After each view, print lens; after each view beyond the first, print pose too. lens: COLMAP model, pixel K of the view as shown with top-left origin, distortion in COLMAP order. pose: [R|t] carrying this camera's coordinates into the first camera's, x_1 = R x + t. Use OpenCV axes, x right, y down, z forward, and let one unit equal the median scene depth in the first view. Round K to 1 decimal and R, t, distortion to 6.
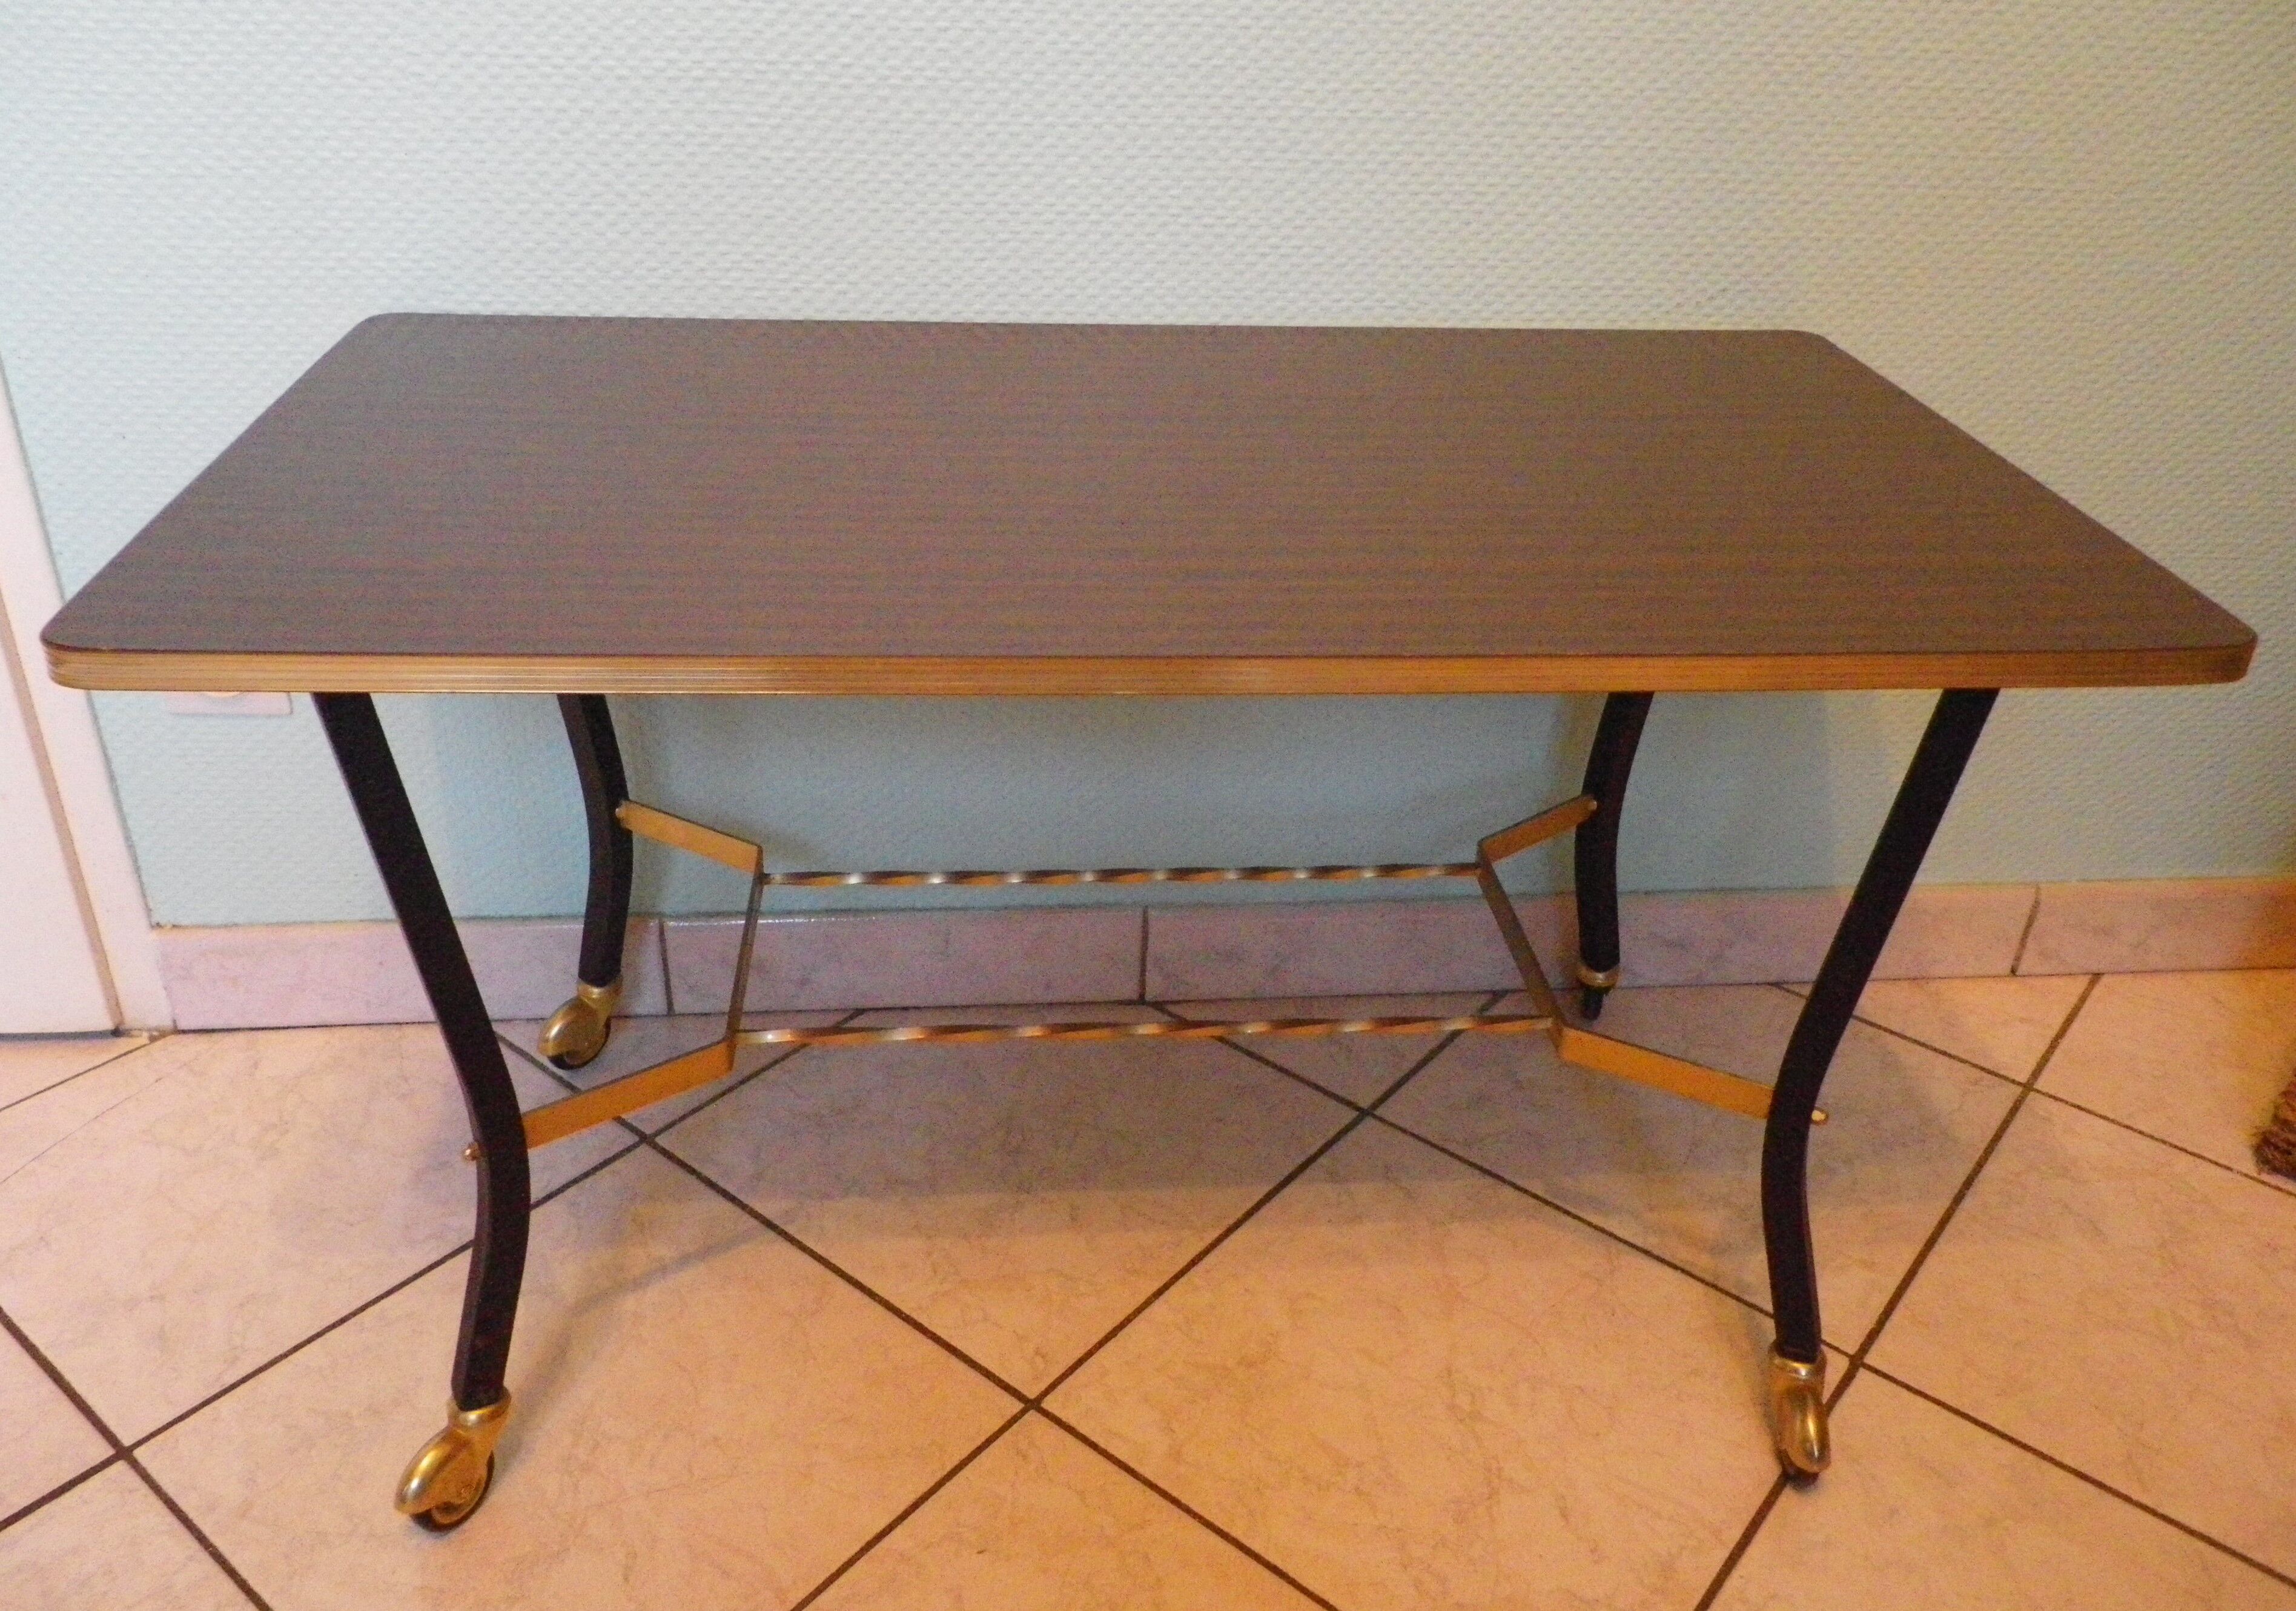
lens RADIAL K [[1816.6, 0, 1136.0], [0, 1816.6, 796.9], [0, 0, 1]] dist [-0.006618, 0.001747]
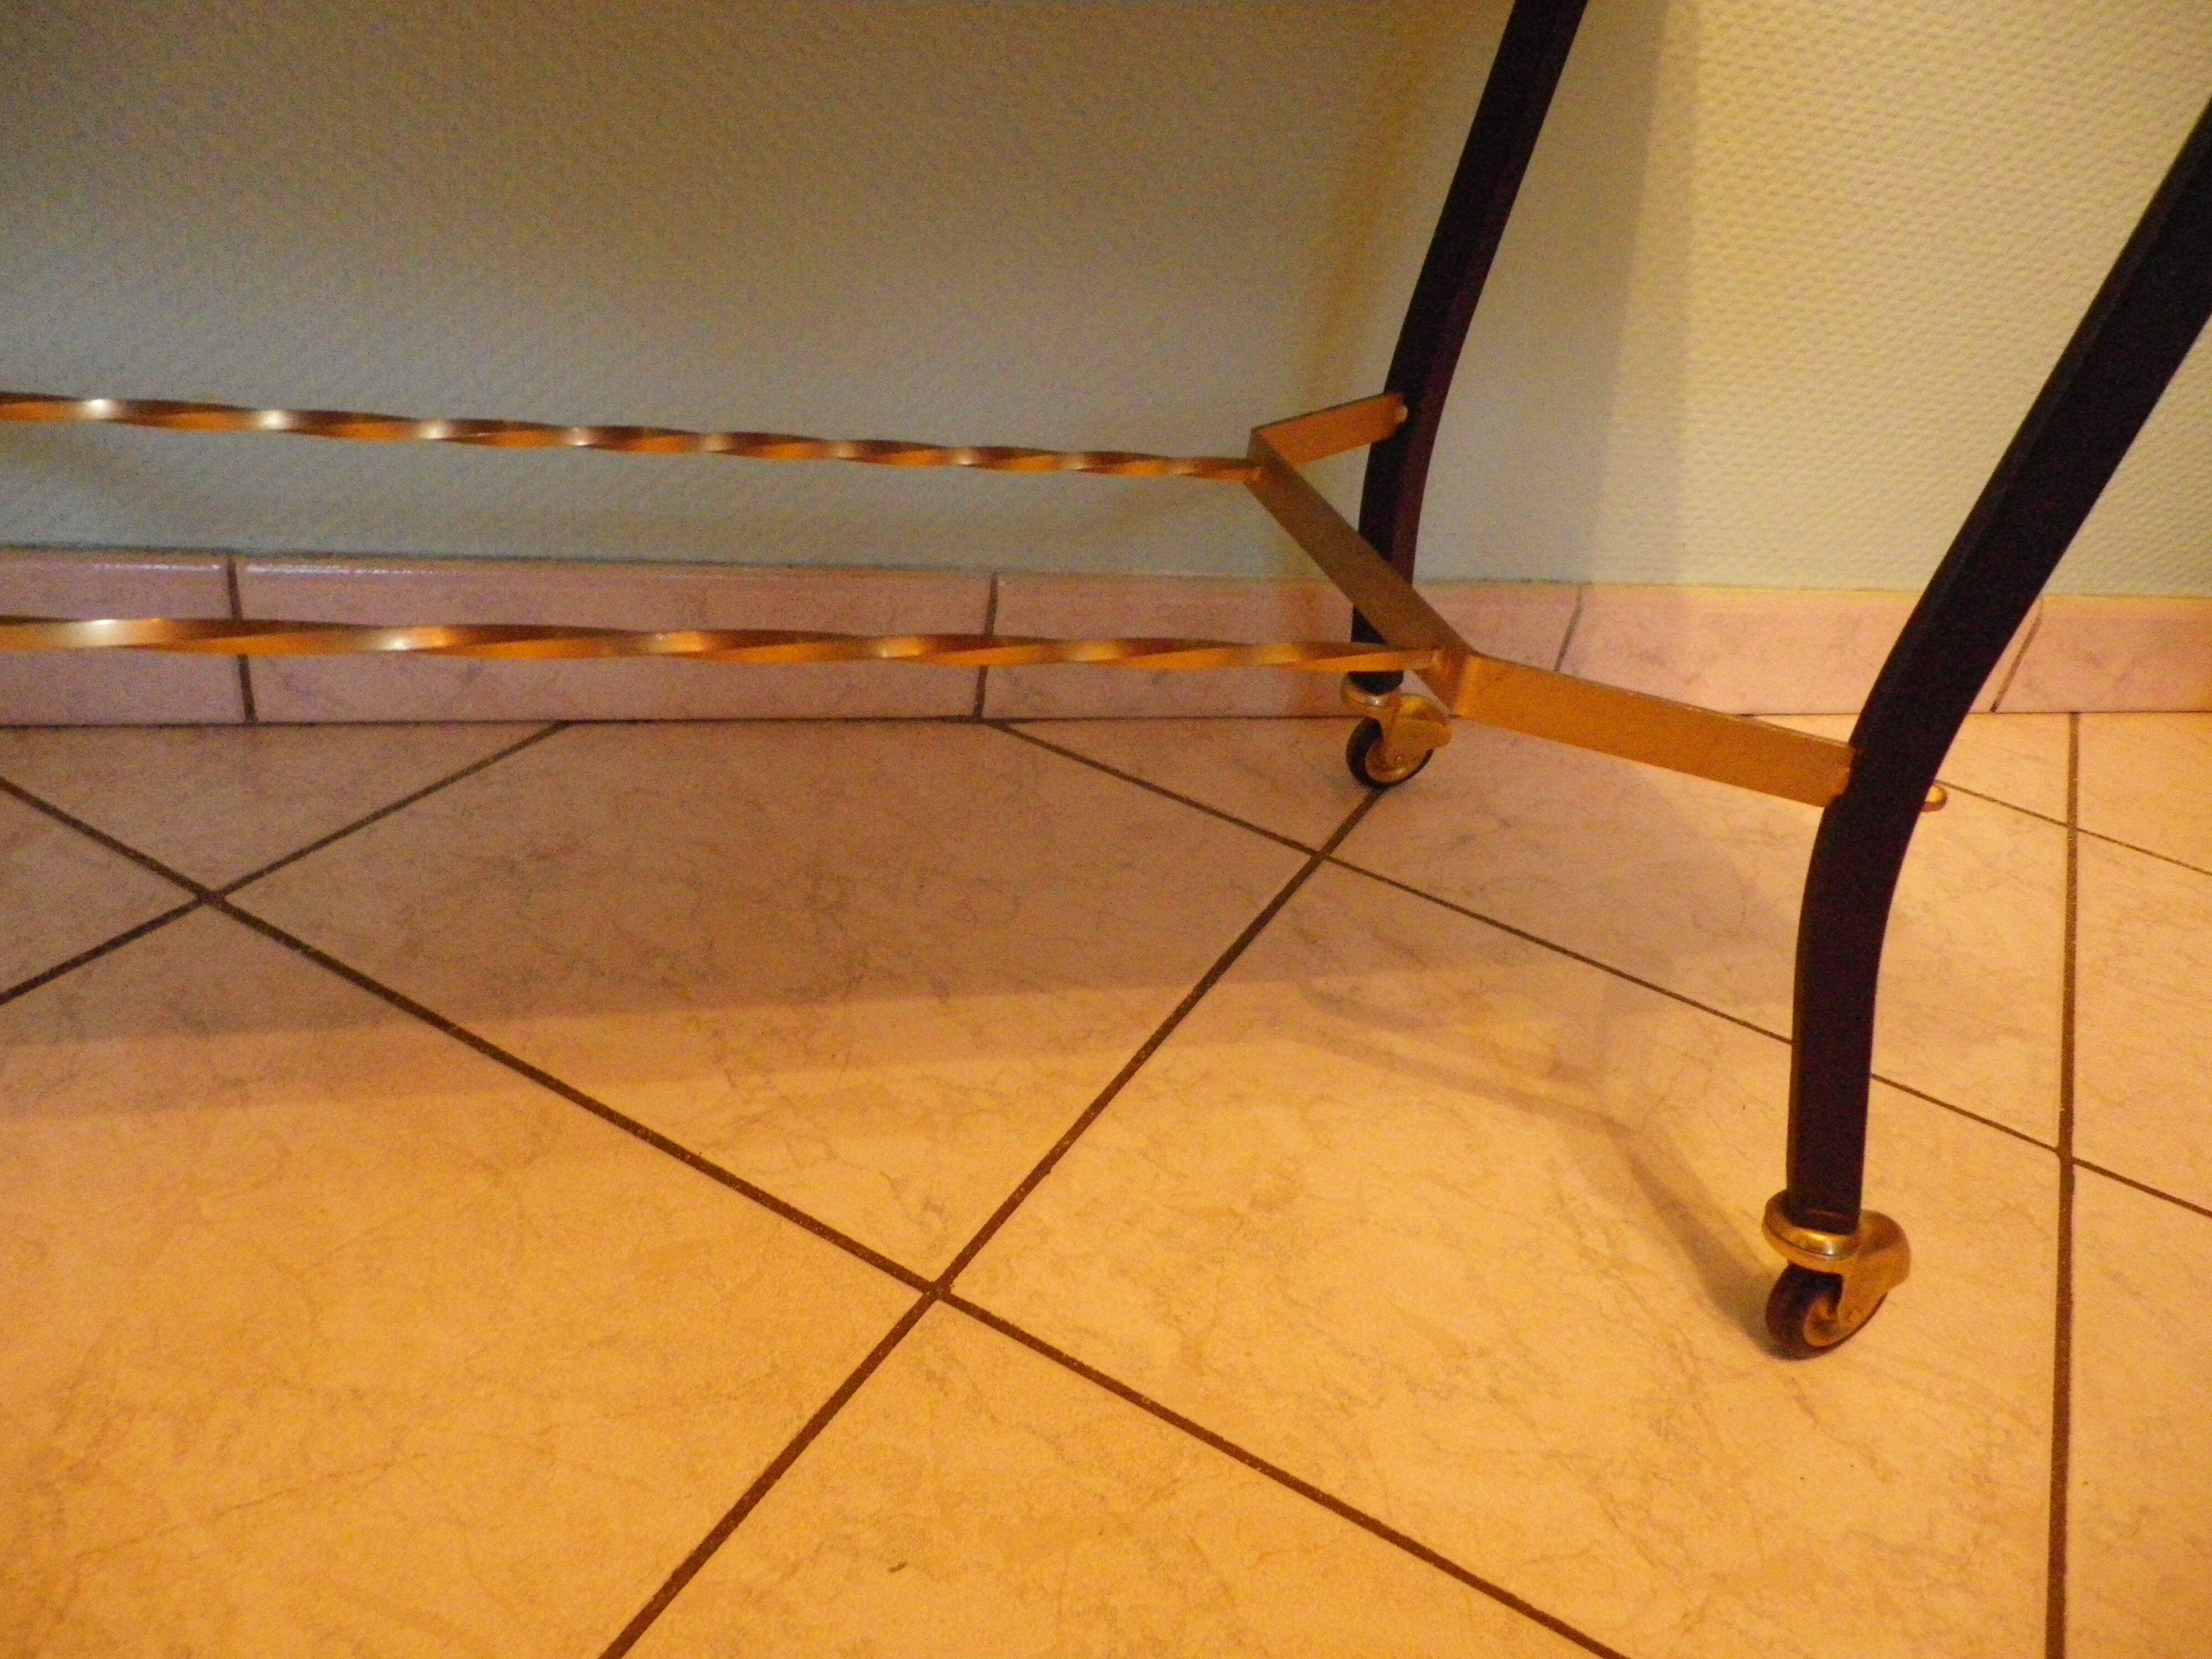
lens RADIAL K [[1656.2, 0, 1100.7], [0, 1656.2, 833.9], [0, 0, 1]] dist [-0.010087, 0.005151]
pose [[0.975707, -0.004764, 0.219029, -0.115098], [-0.009477, 0.997910, 0.063923, 0.146245], [-0.218876, -0.064445, 0.973622, 0.457168]]
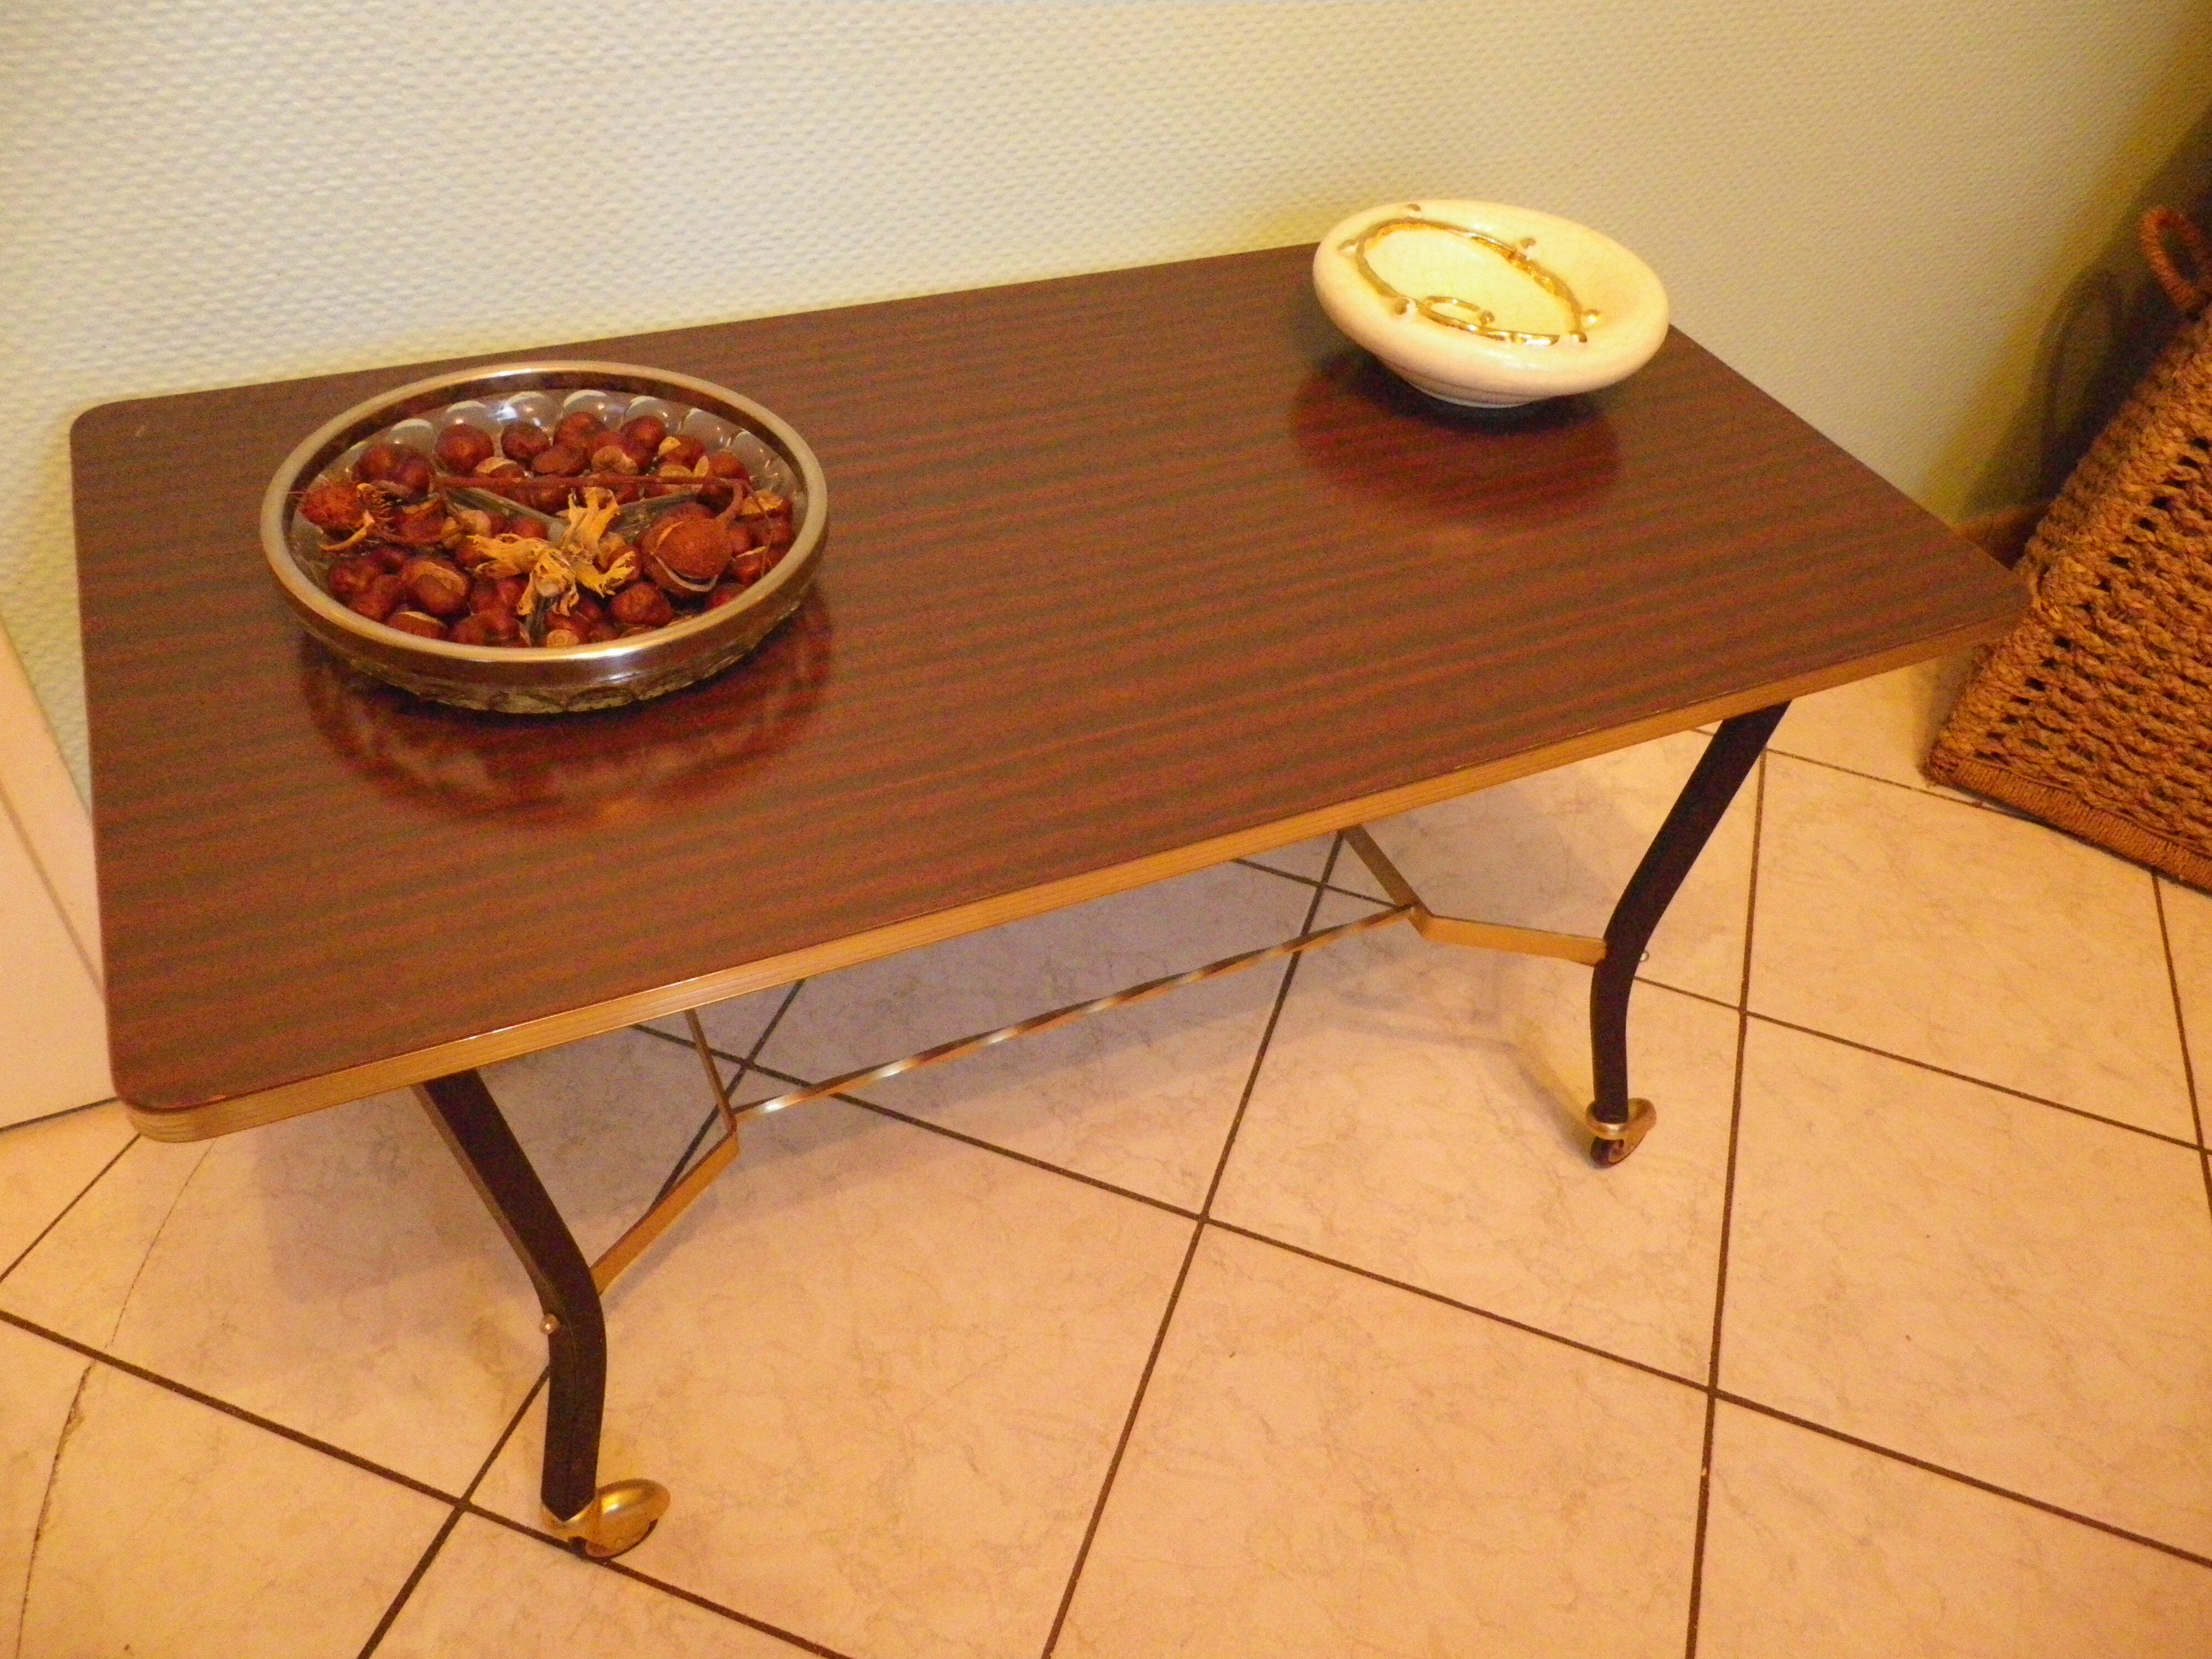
lens RADIAL K [[1656.2, 0, 1108.2], [0, 1656.2, 820.1], [0, 0, 1]] dist [-0.010087, 0.005151]
pose [[0.937756, -0.207919, 0.278180, -0.350089], [0.126036, 0.950123, 0.285276, -0.229144], [-0.323619, -0.232458, 0.917188, 0.066448]]
